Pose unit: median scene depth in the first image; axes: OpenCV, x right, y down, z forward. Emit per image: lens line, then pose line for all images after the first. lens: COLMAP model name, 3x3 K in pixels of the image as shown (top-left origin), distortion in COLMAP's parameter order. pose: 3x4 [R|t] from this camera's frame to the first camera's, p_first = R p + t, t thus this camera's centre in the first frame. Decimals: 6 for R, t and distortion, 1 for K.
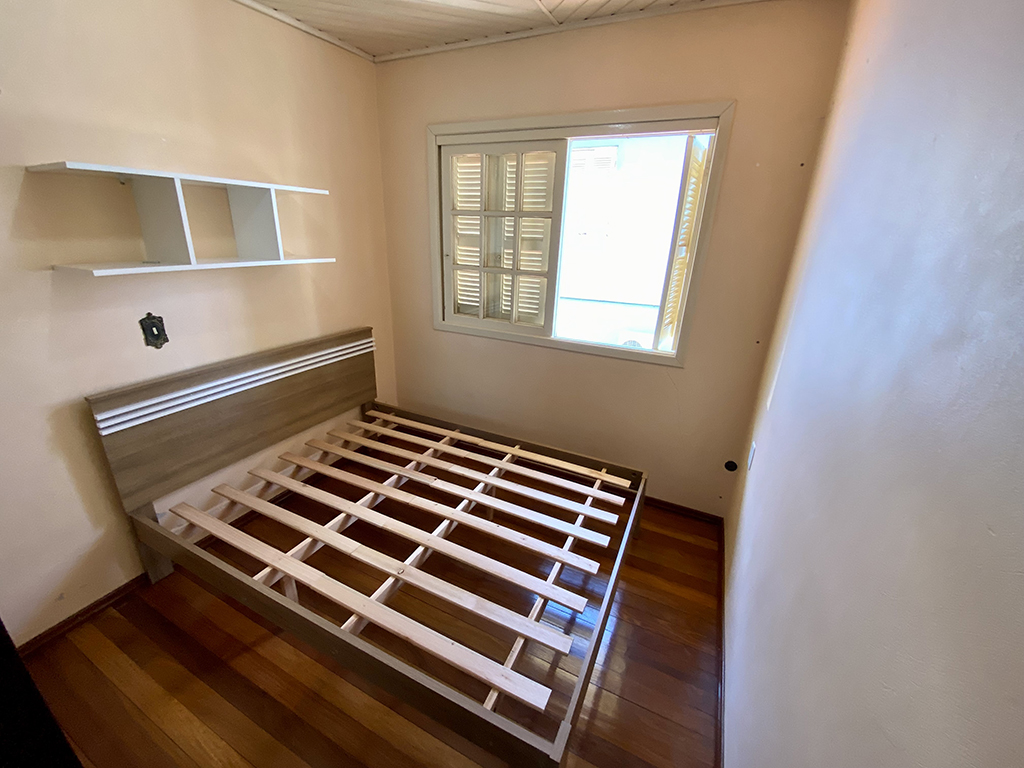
lens RADIAL K [[418.8, 0, 509.2], [0, 418.8, 382.7], [0, 0, 1]] dist [-0.015104, -0.000741]
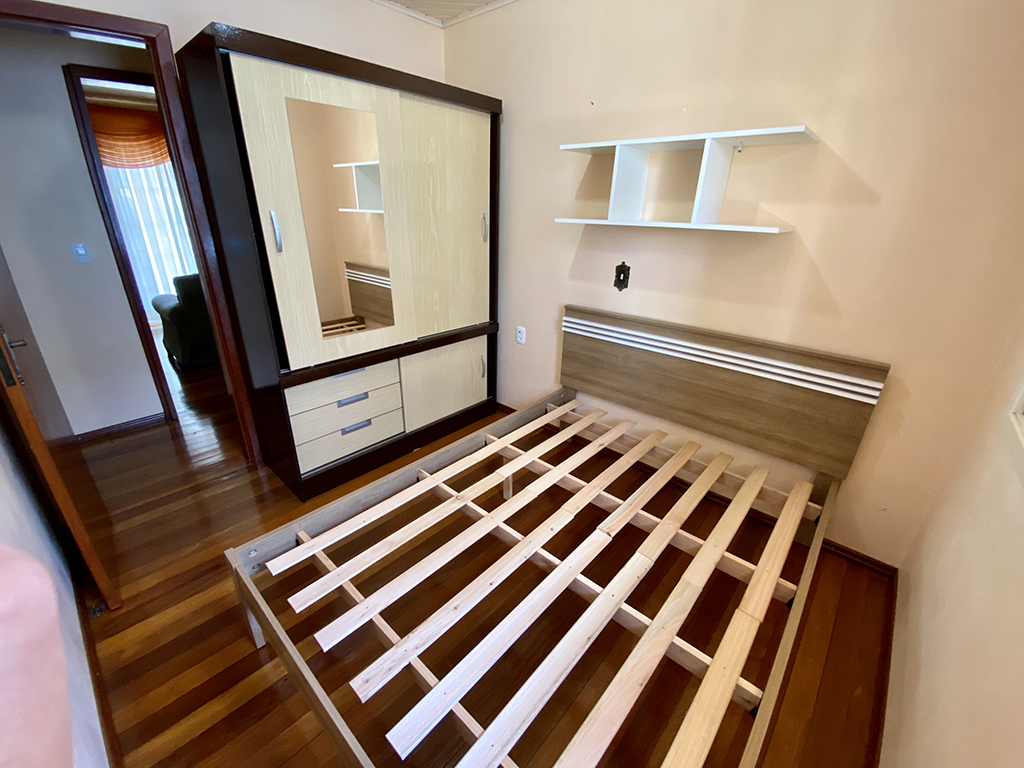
lens RADIAL K [[418.8, 0, 509.2], [0, 418.8, 382.7], [0, 0, 1]] dist [-0.015104, -0.000741]
pose [[-0.287560, 0.363516, -0.886095, 0.468167], [-0.320901, 0.835128, 0.446747, -0.299395], [0.902403, 0.412815, -0.123497, 0.932585]]
